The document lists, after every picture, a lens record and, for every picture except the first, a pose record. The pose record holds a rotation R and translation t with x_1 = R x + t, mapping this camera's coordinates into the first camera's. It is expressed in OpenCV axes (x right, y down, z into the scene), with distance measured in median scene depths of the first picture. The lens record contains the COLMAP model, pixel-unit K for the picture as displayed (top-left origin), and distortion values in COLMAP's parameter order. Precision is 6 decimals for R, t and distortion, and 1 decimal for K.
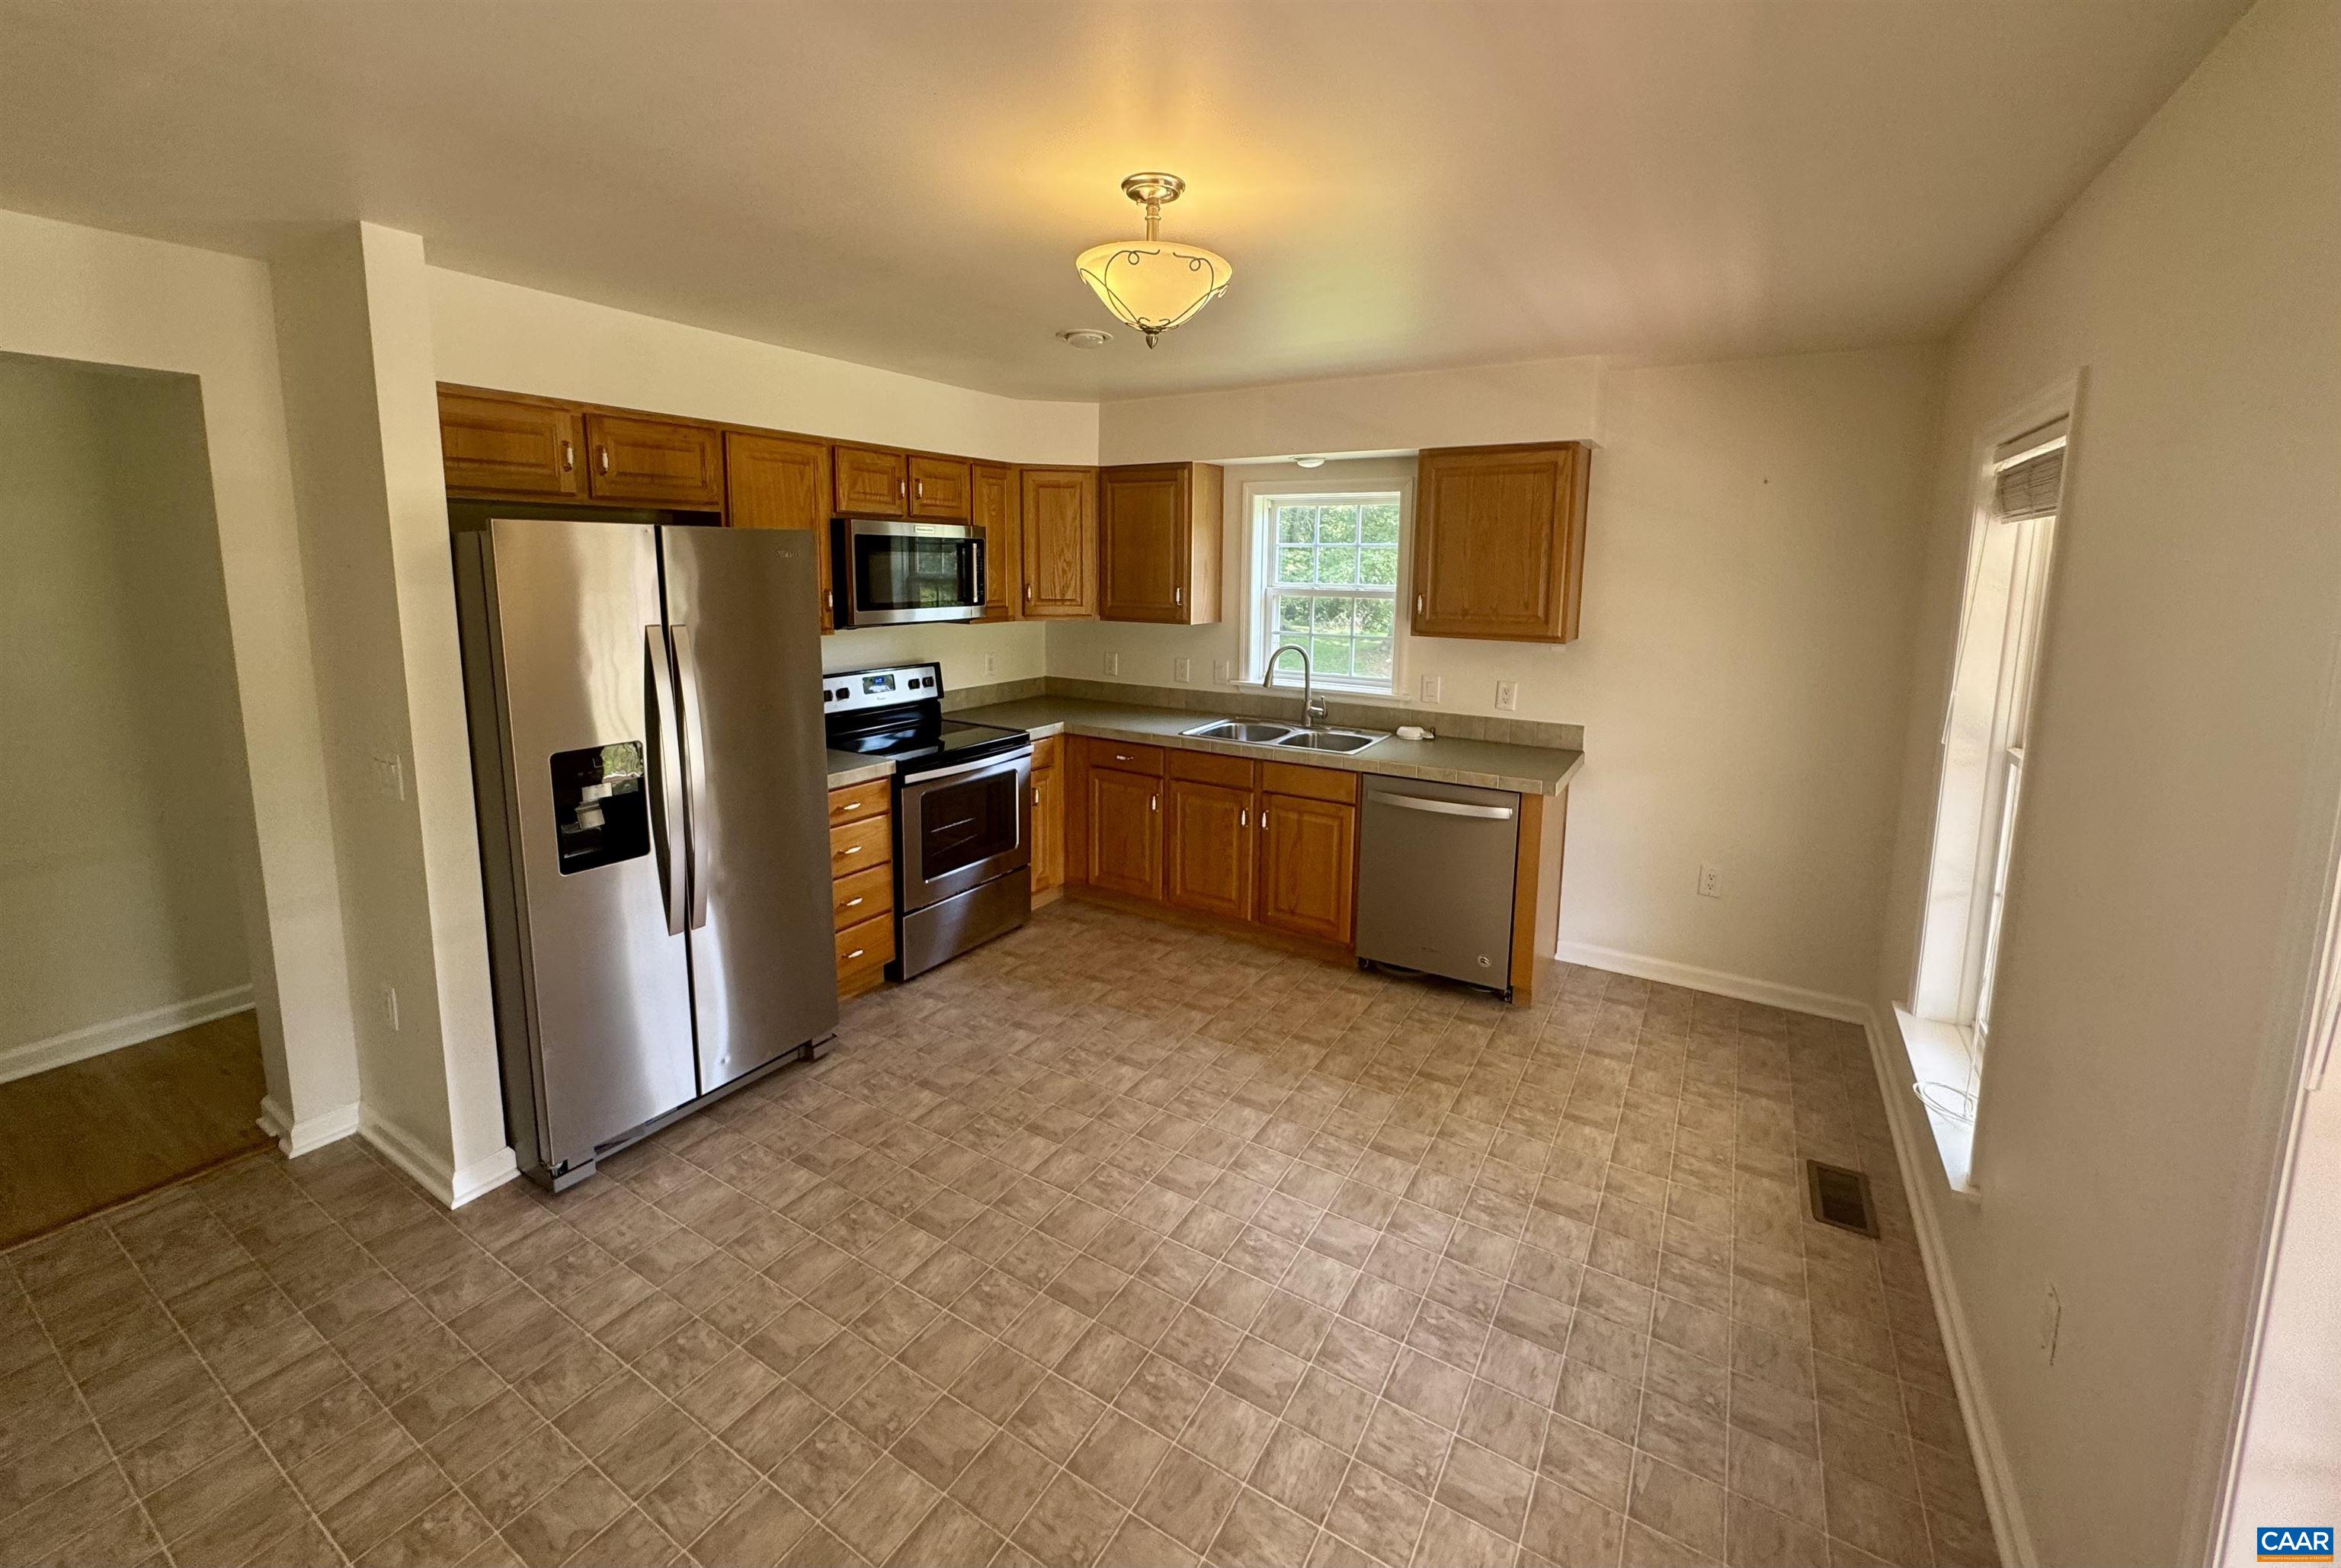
lens RADIAL K [[948.5, 0, 1162.9], [0, 948.5, 688.9], [0, 0, 1]] dist [-0.002858, -0.000179]
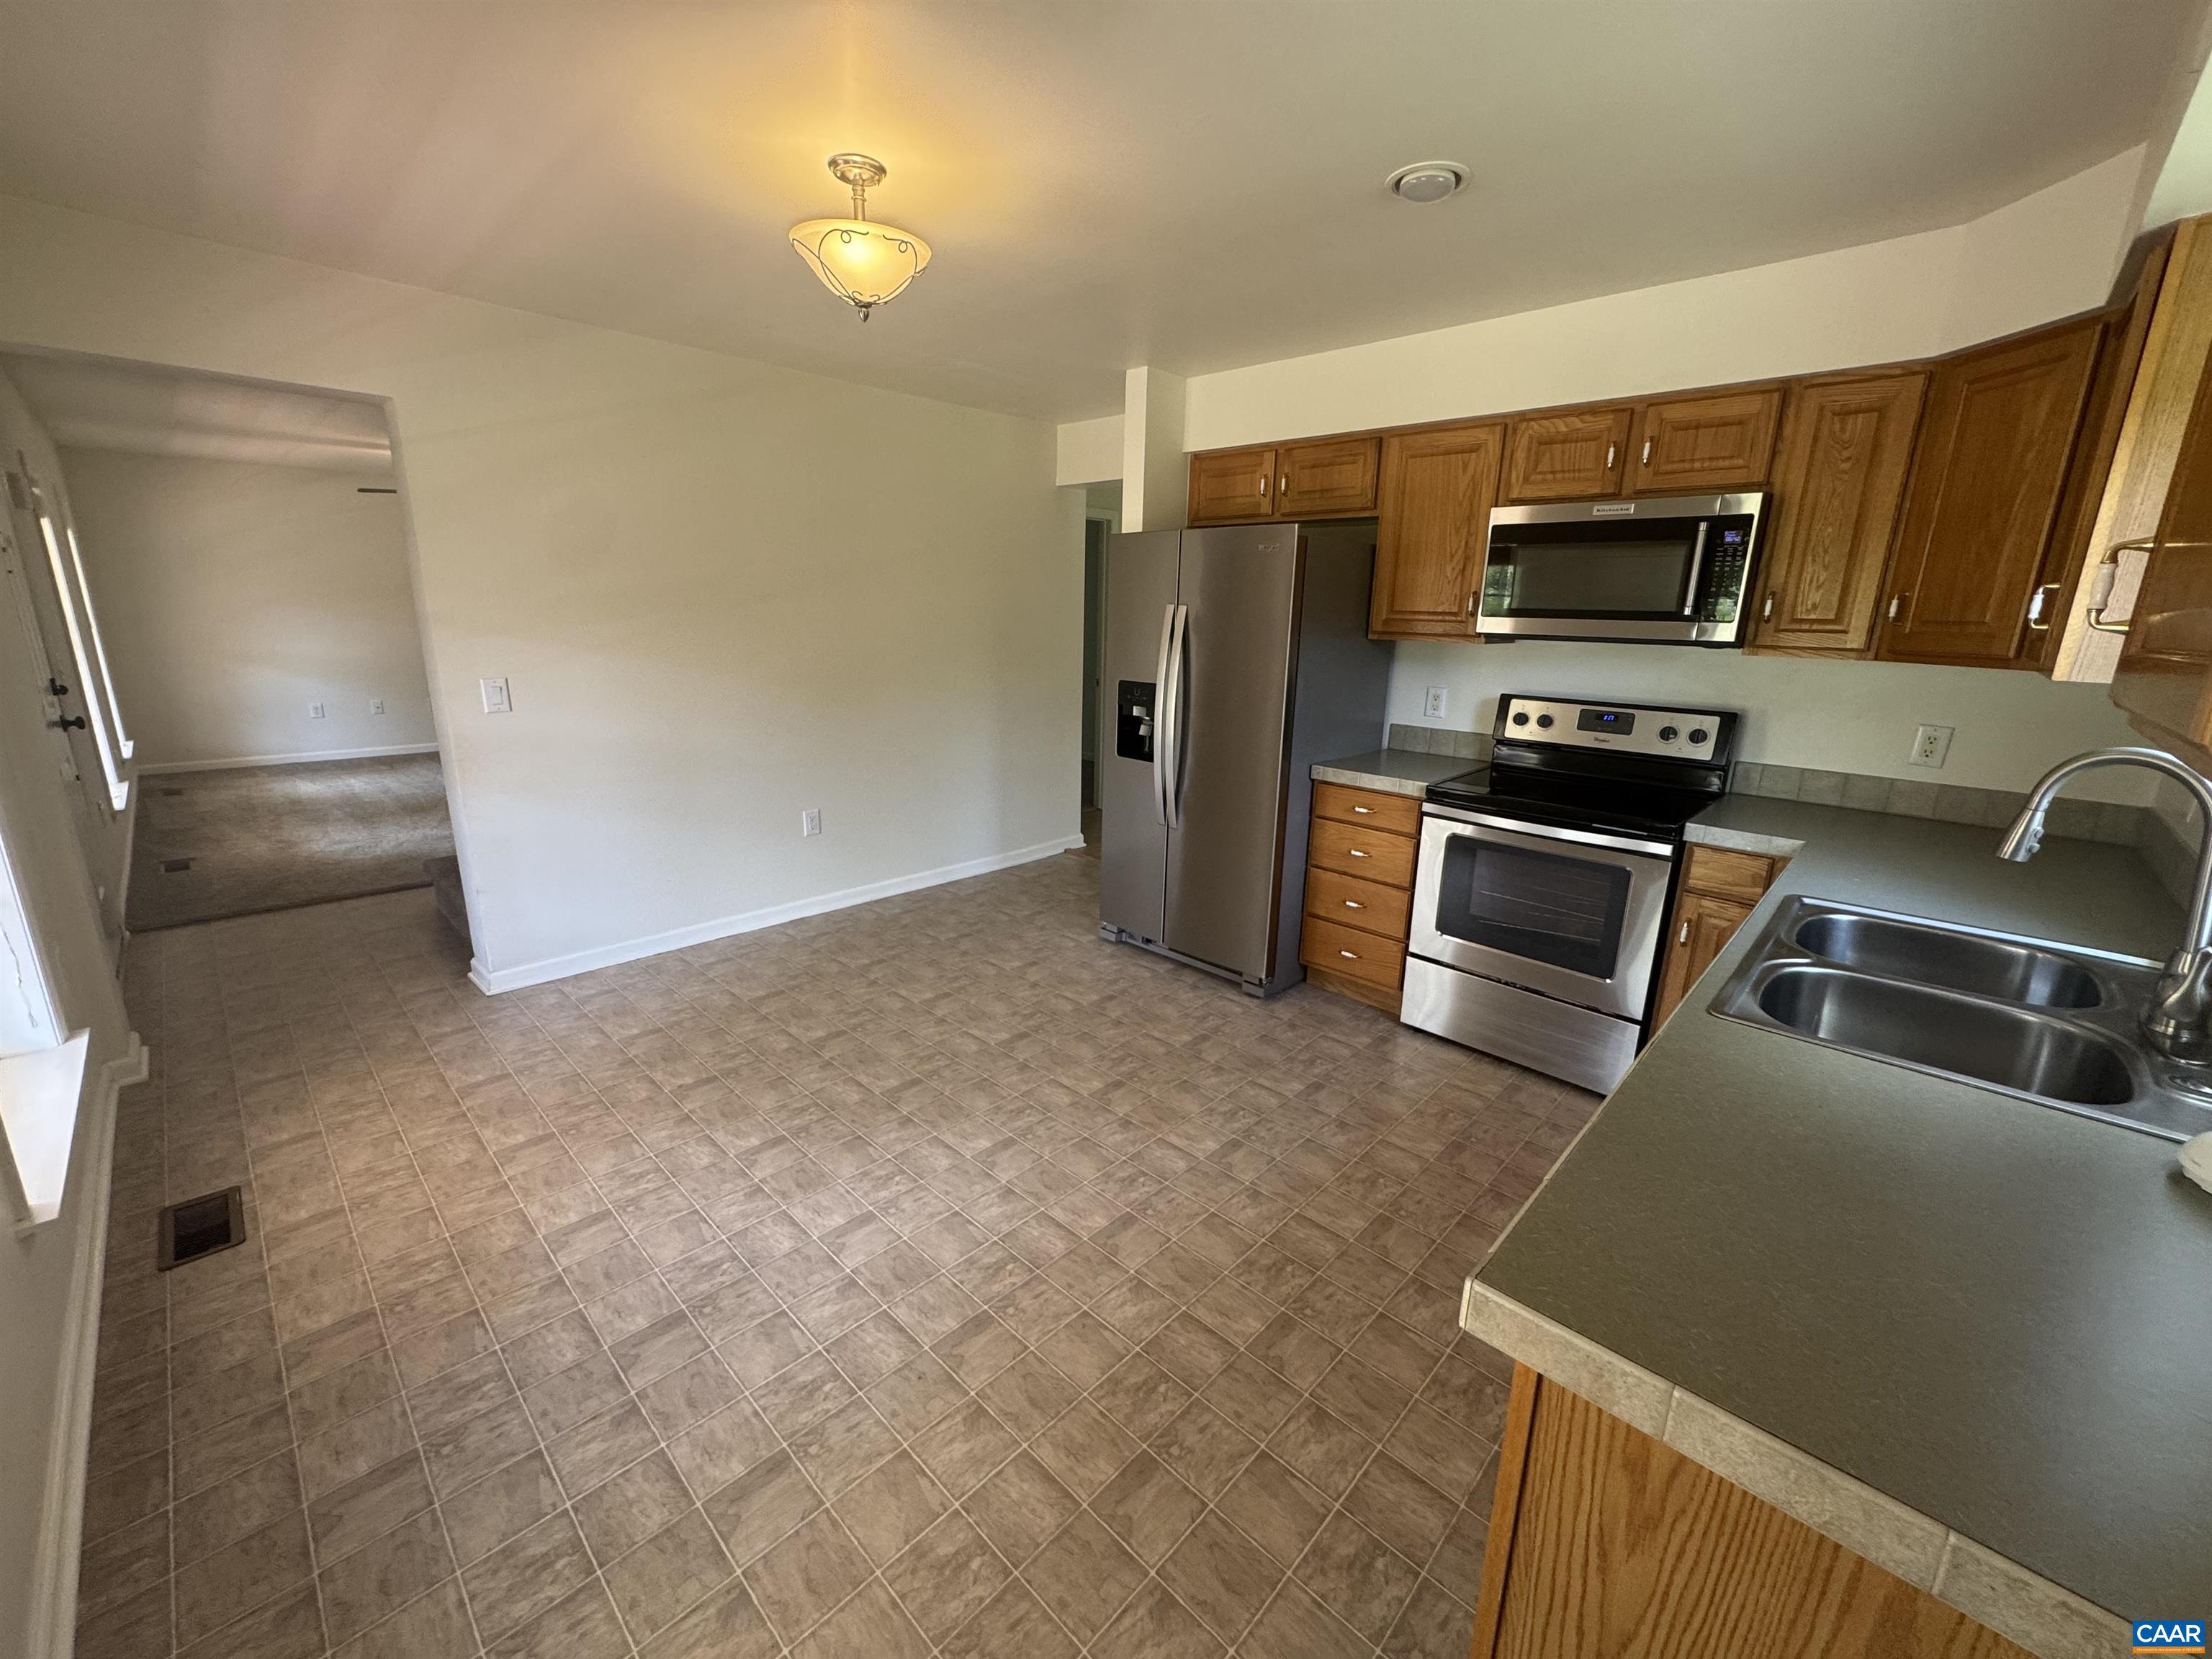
lens RADIAL K [[875.7, 0, 1106.0], [0, 875.7, 829.5], [0, 0, 1]] dist [-0.000649, -0.000373]
pose [[-0.214697, 0.225922, -0.950192, 0.873939], [-0.155324, 0.952599, 0.261590, -0.078749], [0.964251, 0.203750, -0.169429, 1.293651]]
